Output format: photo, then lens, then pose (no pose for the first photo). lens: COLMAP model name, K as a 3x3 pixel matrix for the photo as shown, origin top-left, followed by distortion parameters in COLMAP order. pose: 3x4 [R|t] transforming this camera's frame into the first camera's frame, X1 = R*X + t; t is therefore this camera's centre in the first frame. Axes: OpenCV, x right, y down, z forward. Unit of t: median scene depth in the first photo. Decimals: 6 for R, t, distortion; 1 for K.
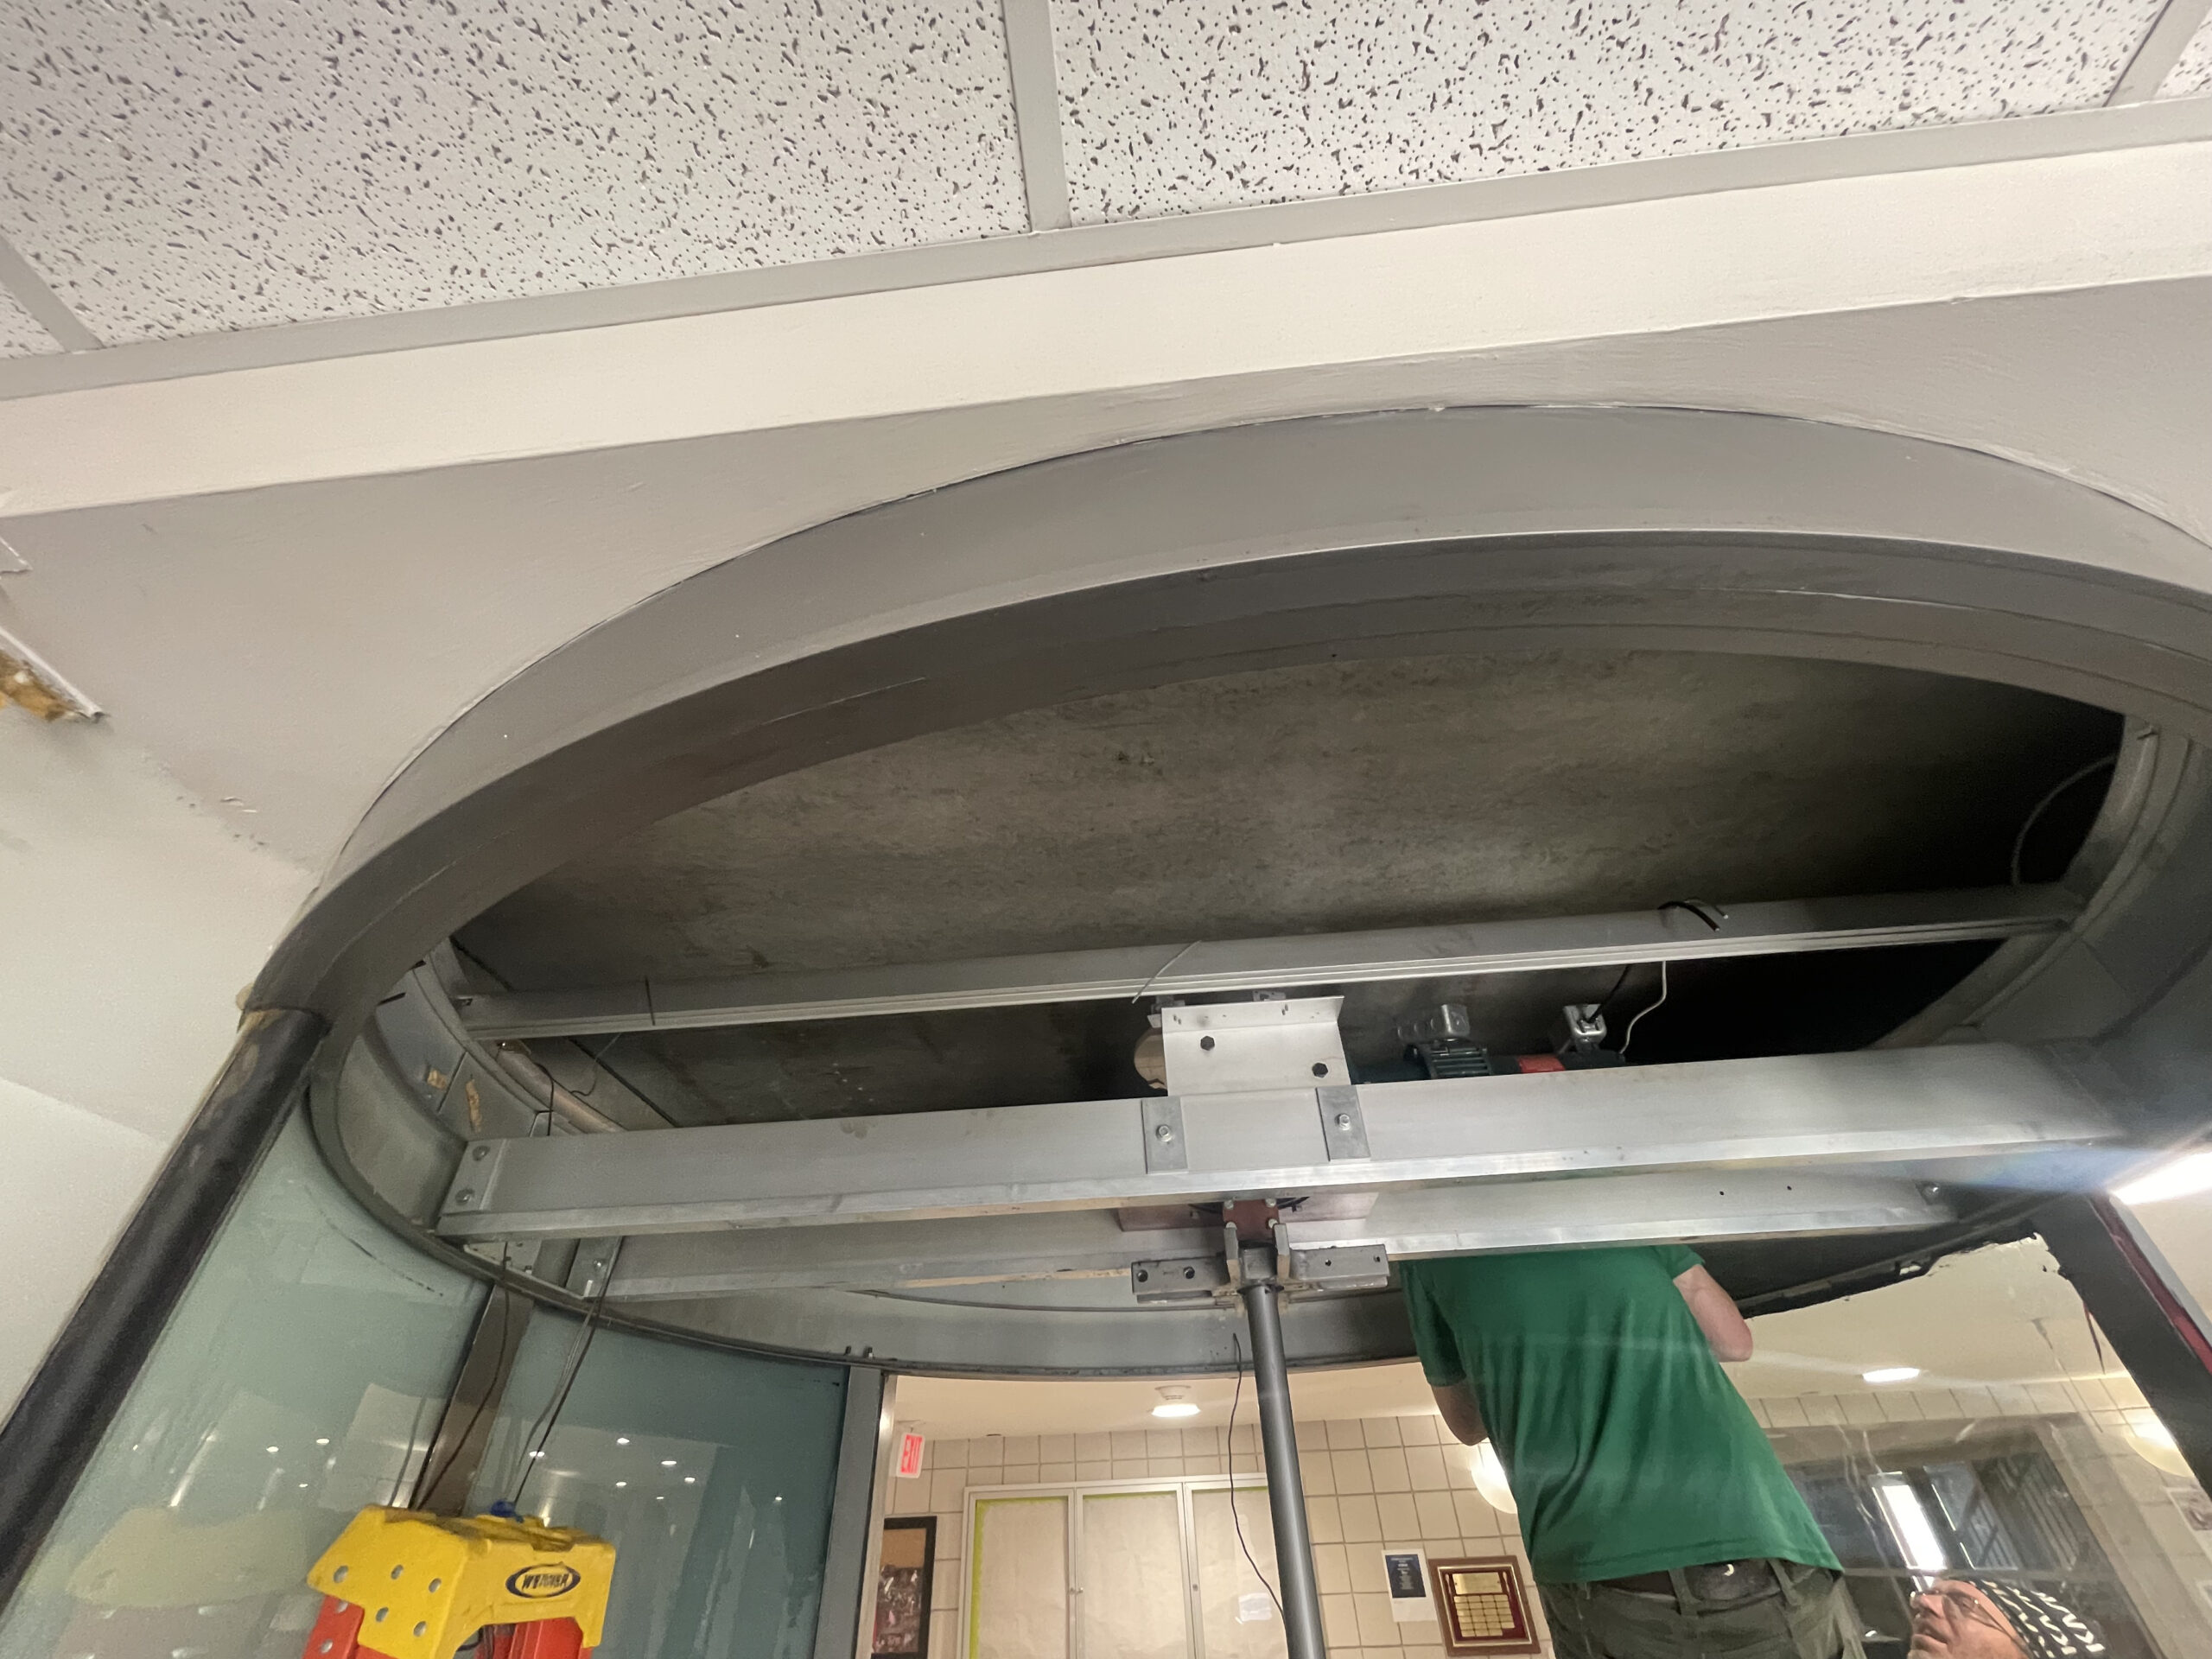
lens RADIAL K [[890.0, 0, 1099.2], [0, 890.0, 837.8], [0, 0, 1]] dist [0.000019, 0.000415]
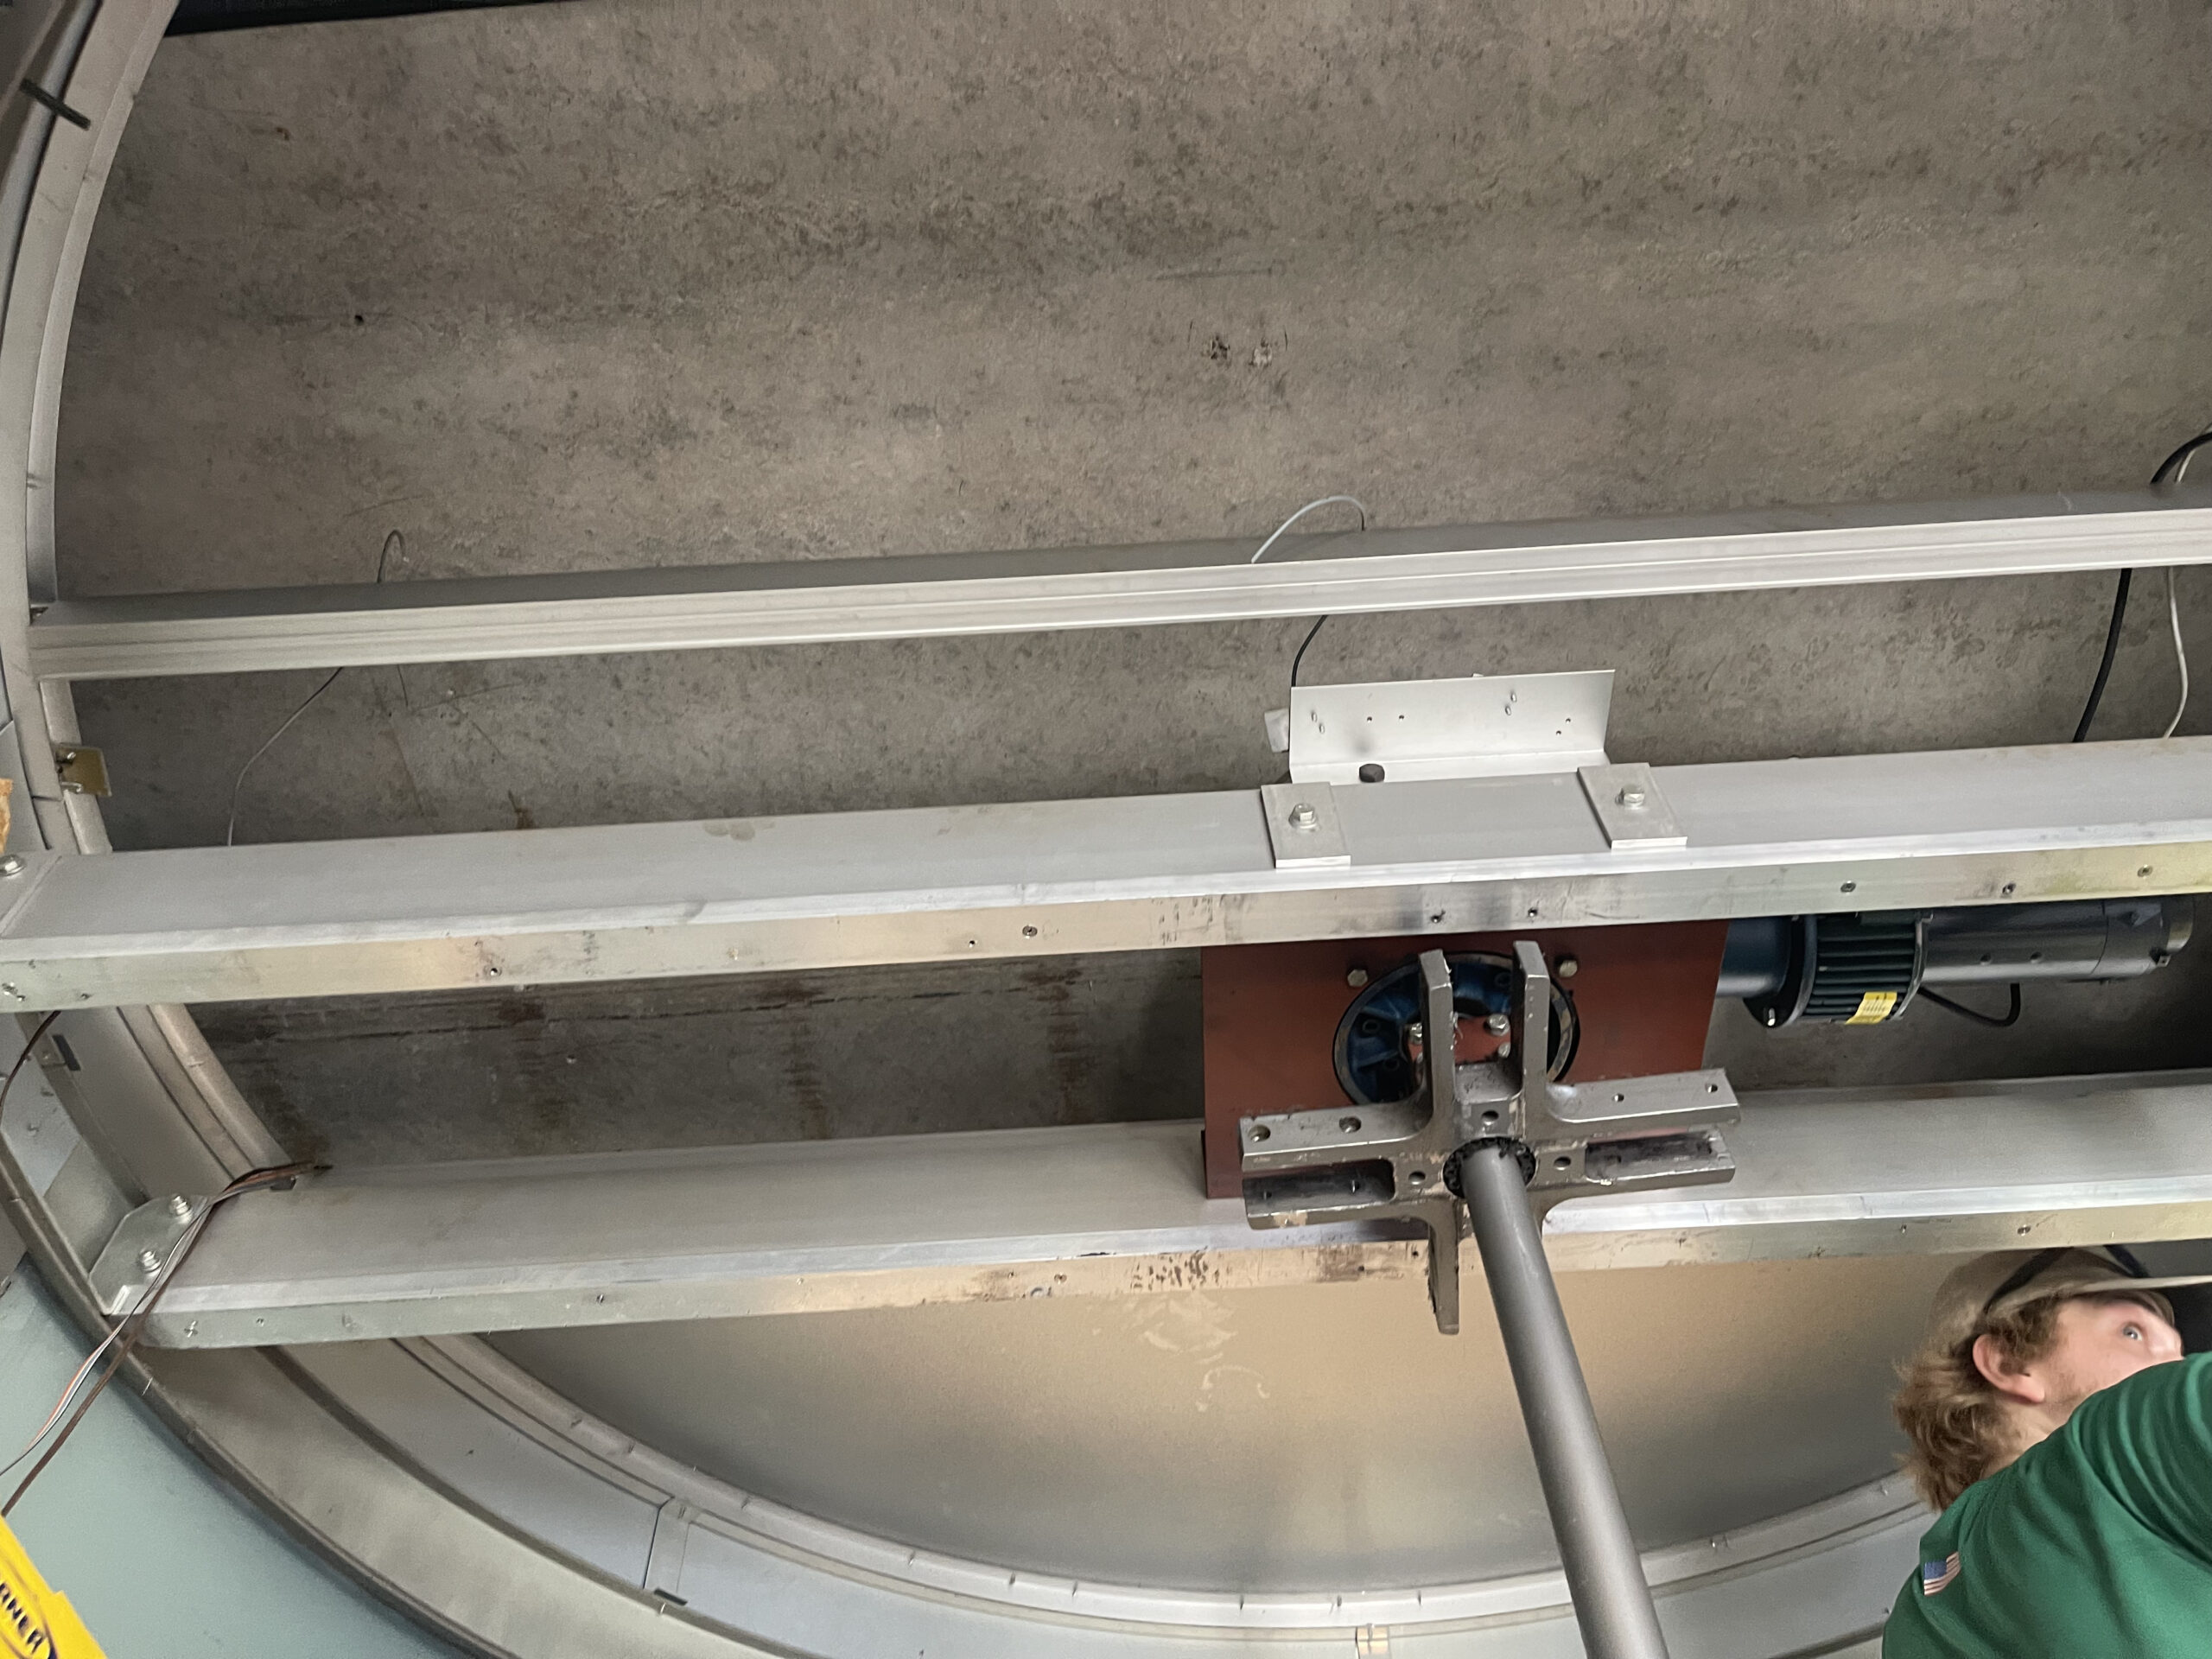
lens RADIAL K [[1646.7, 0, 1122.9], [0, 1646.7, 829.7], [0, 0, 1]] dist [0.007782, -0.006645]
pose [[0.999470, 0.029294, 0.014176, -0.045598], [-0.024143, 0.959515, -0.280619, 0.544398], [-0.021823, 0.280129, 0.959714, 0.033585]]
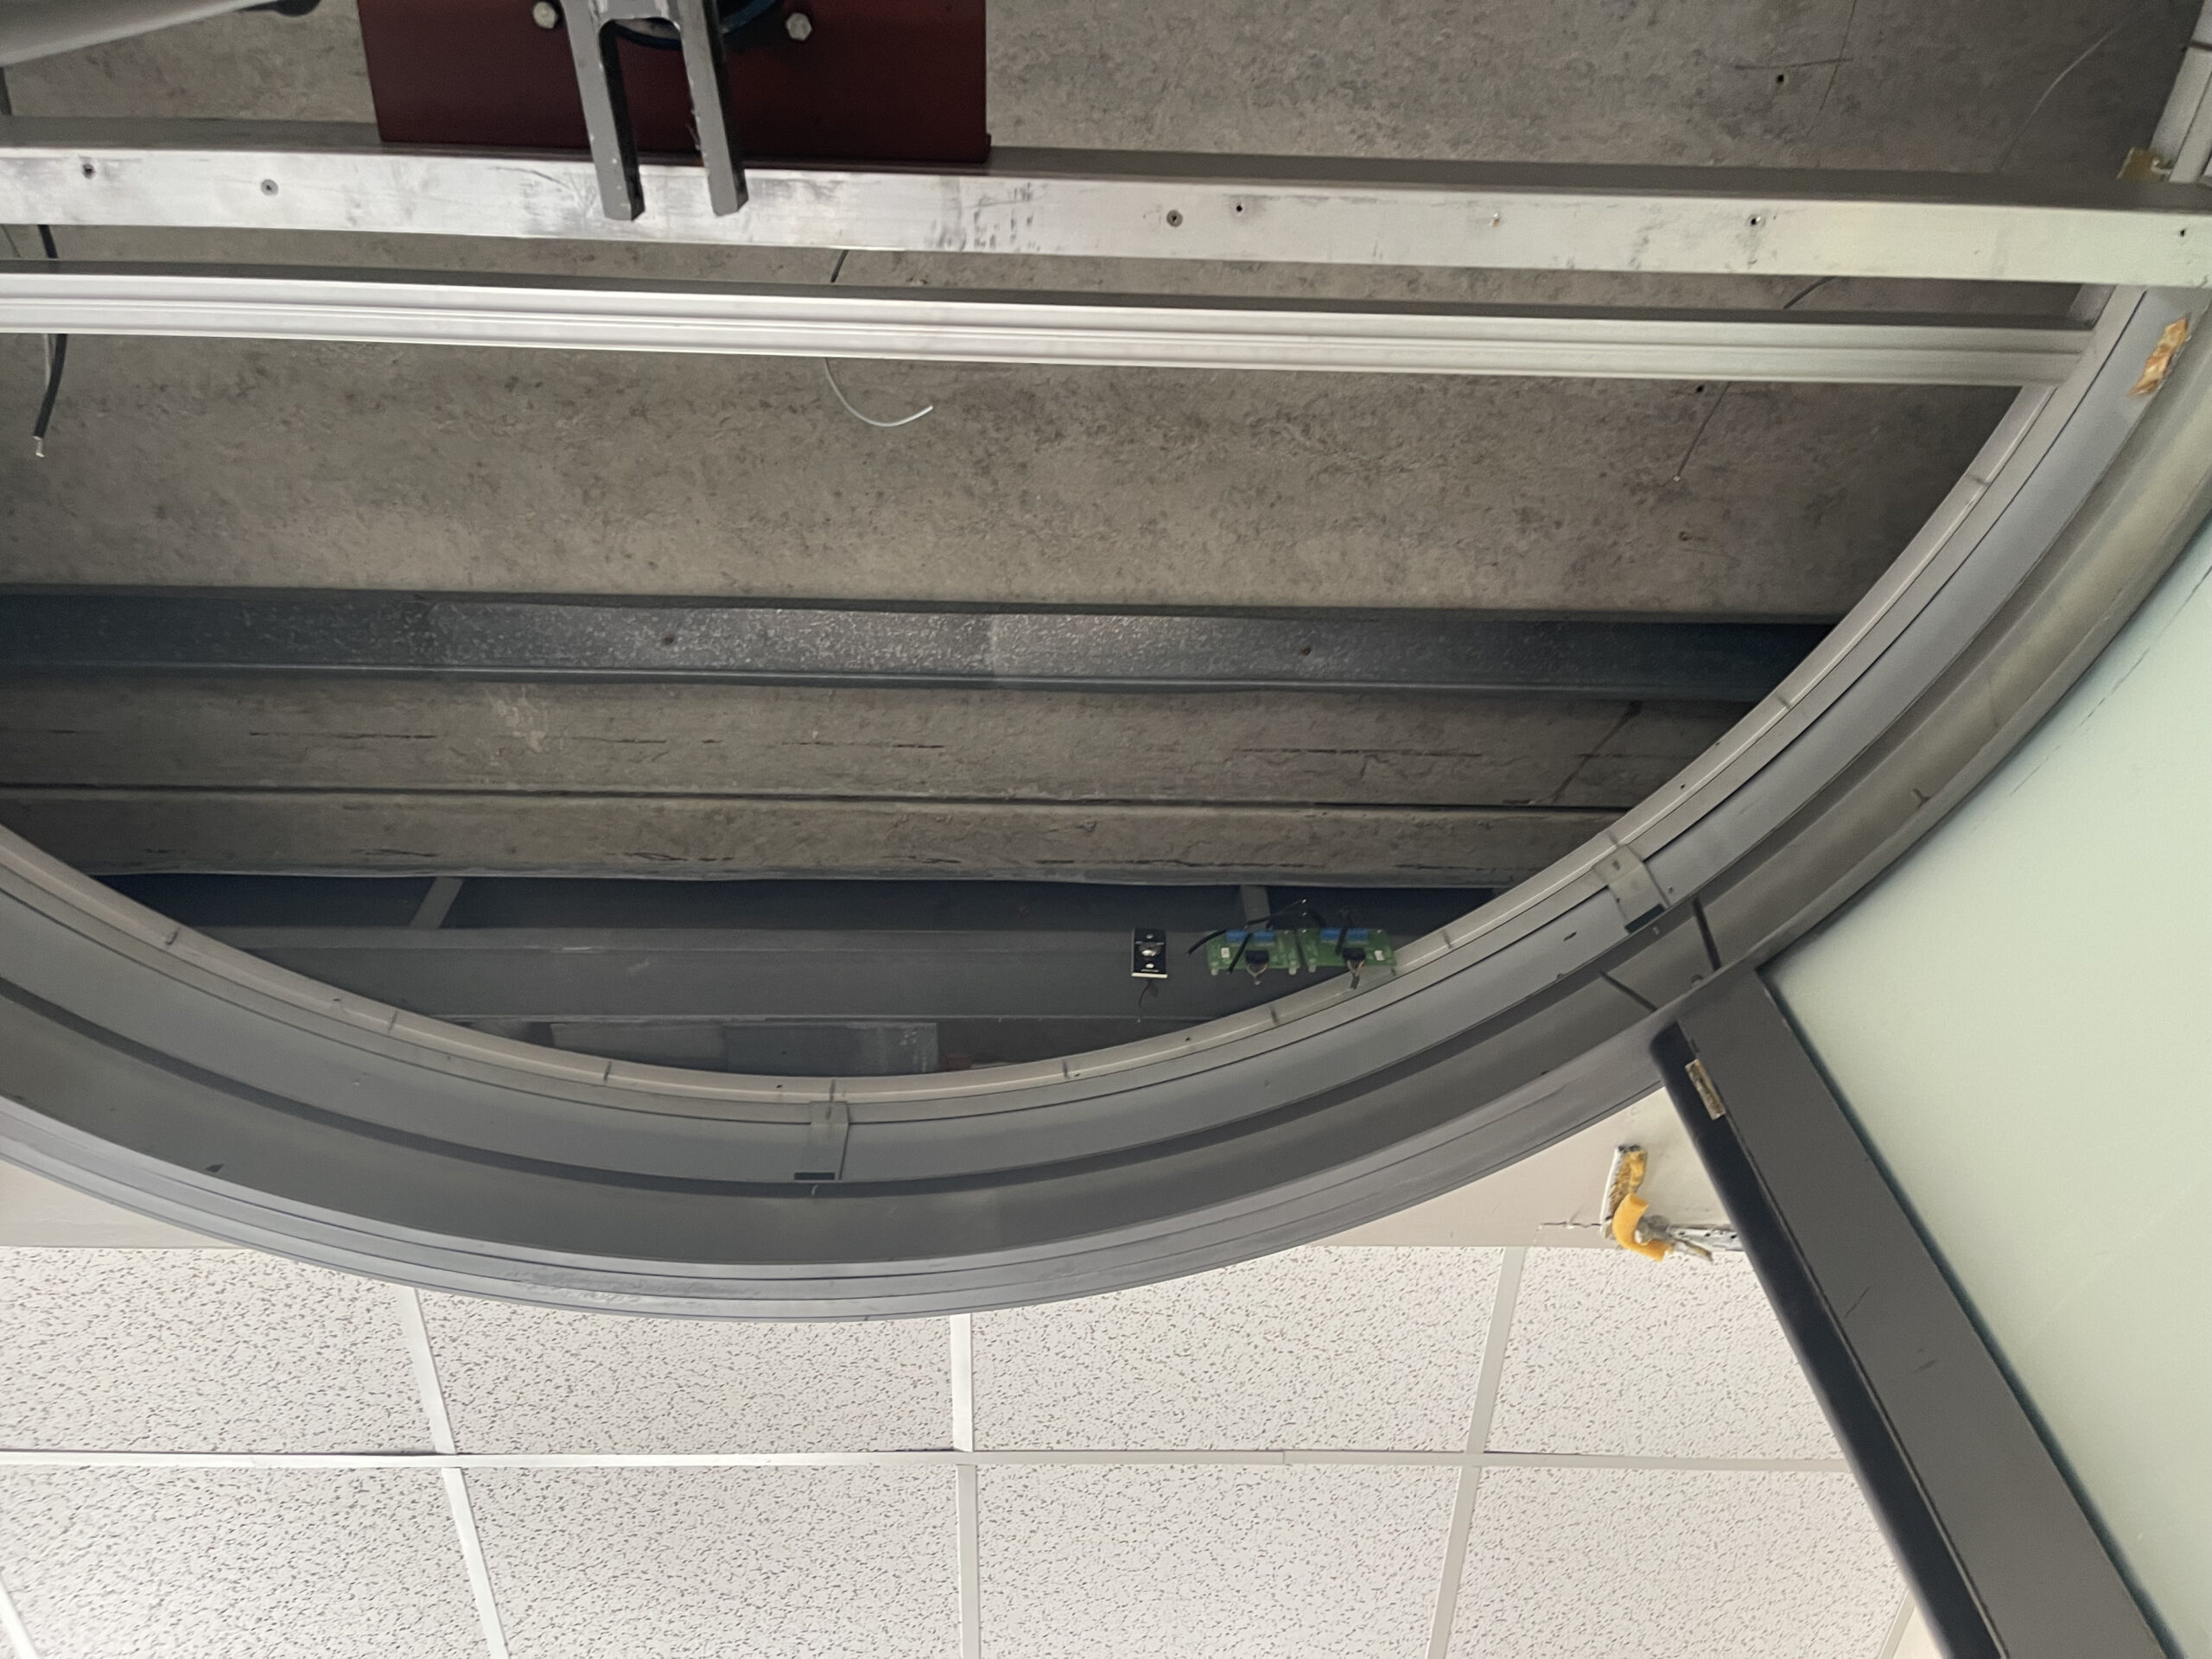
lens RADIAL K [[1646.7, 0, 1122.9], [0, 1646.7, 829.7], [0, 0, 1]] dist [0.007782, -0.006645]
pose [[-0.992061, -0.066778, -0.106559, 0.007658], [0.115281, -0.144380, -0.982784, 1.076303], [0.050244, -0.987267, 0.150932, 0.455681]]
